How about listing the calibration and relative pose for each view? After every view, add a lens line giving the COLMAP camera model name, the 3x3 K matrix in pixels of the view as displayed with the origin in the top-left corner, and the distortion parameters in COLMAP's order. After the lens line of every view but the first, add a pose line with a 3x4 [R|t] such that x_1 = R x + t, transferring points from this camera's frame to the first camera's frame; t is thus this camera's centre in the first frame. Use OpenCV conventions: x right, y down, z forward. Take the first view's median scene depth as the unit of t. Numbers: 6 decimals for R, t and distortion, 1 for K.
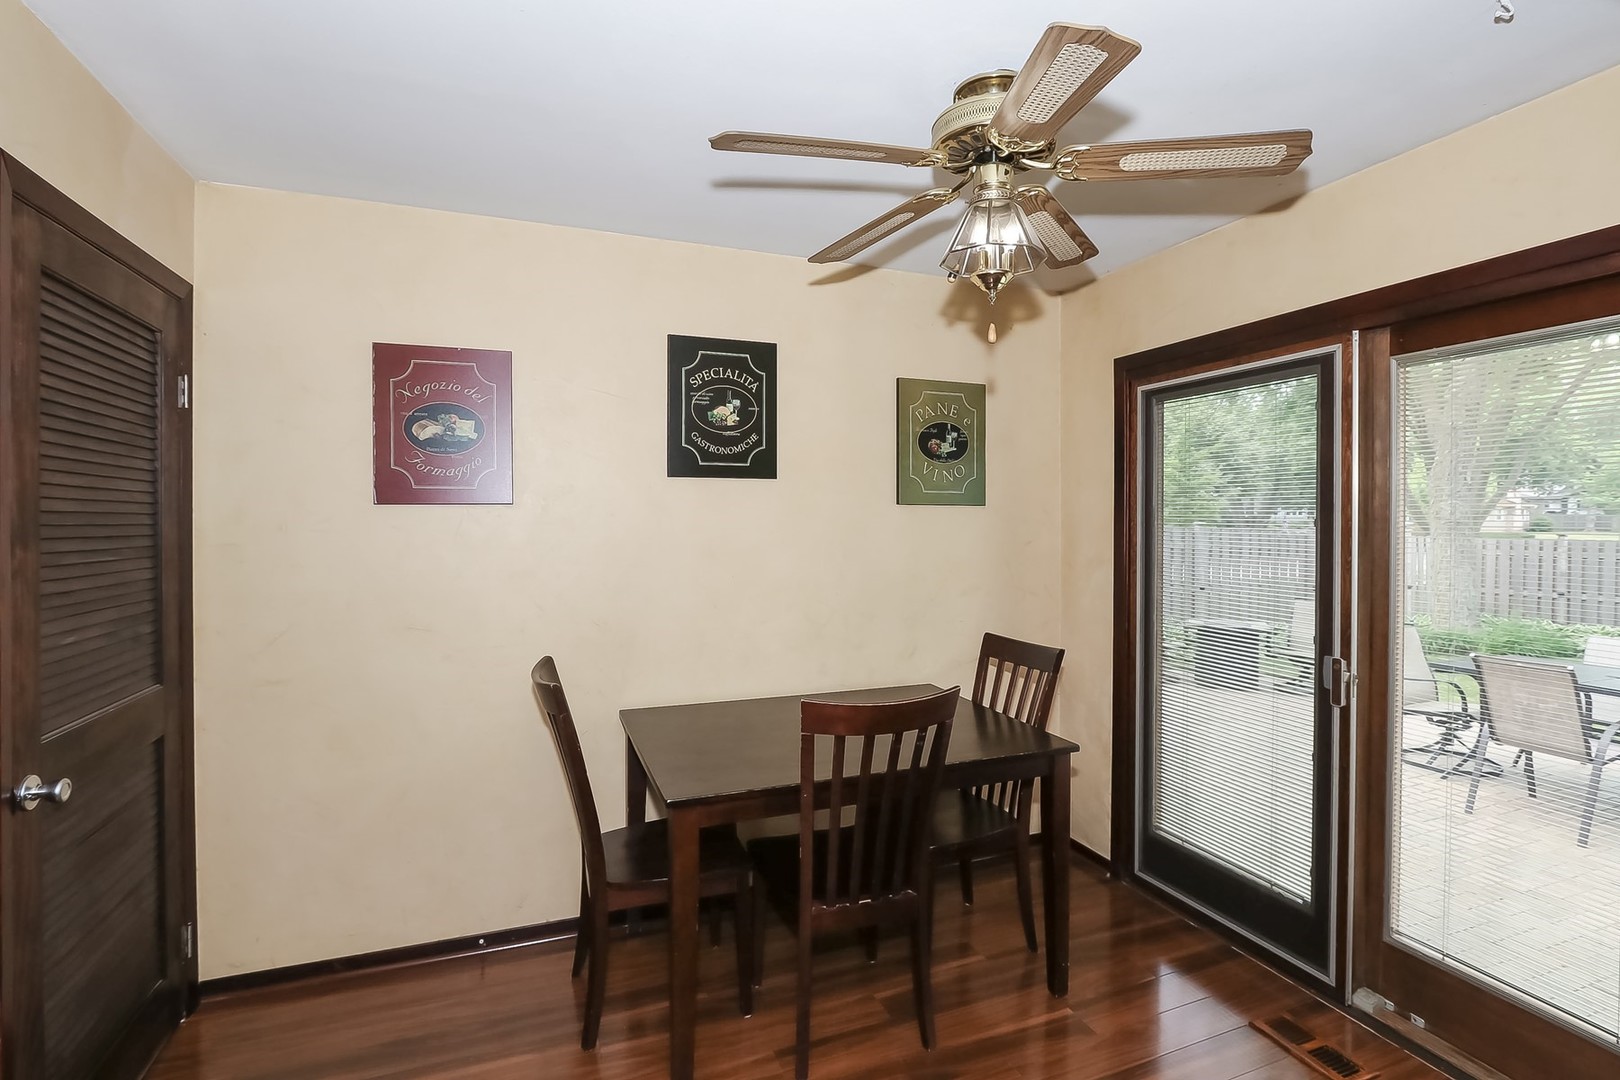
lens RADIAL K [[779.1, 0, 805.8], [0, 779.1, 537.7], [0, 0, 1]] dist [-0.019828, -0.000005]
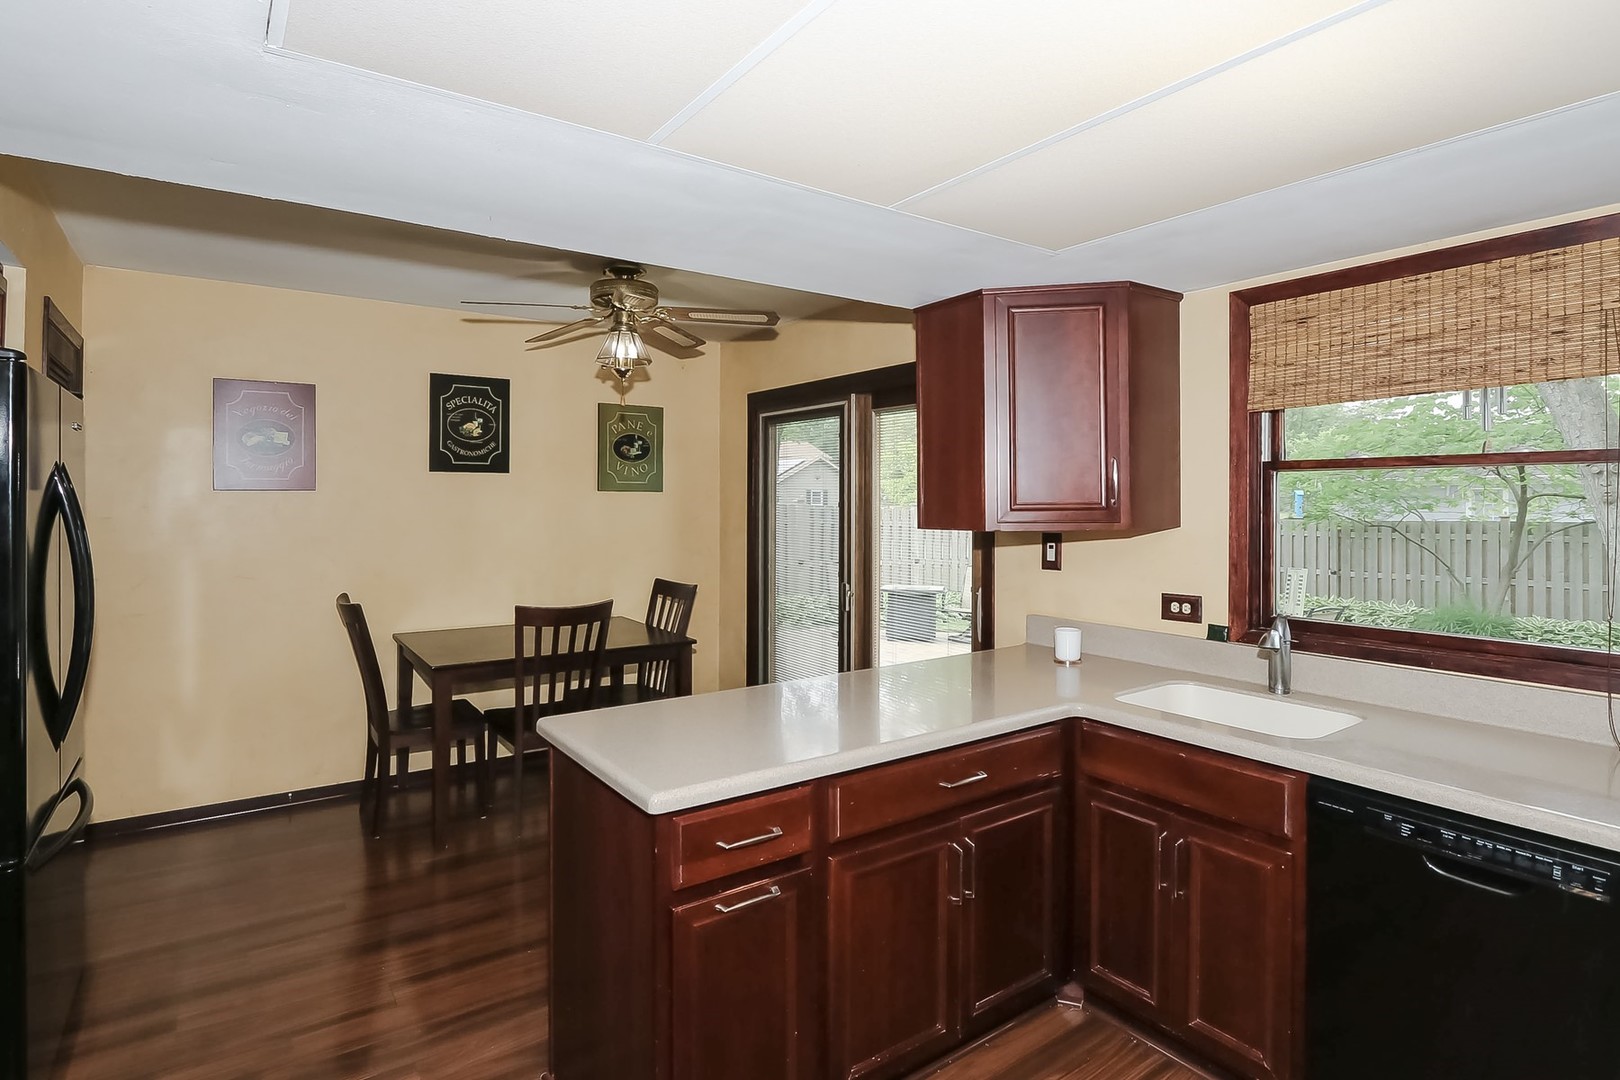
lens RADIAL K [[850.0, 0, 772.6], [0, 850.0, 500.0], [0, 0, 1]] dist [-0.017320, 0.002921]
pose [[0.973631, 0.003034, 0.228110, 0.080419], [0.002005, 0.999759, -0.021856, 0.009348], [-0.228121, 0.021737, 0.973390, -0.648468]]
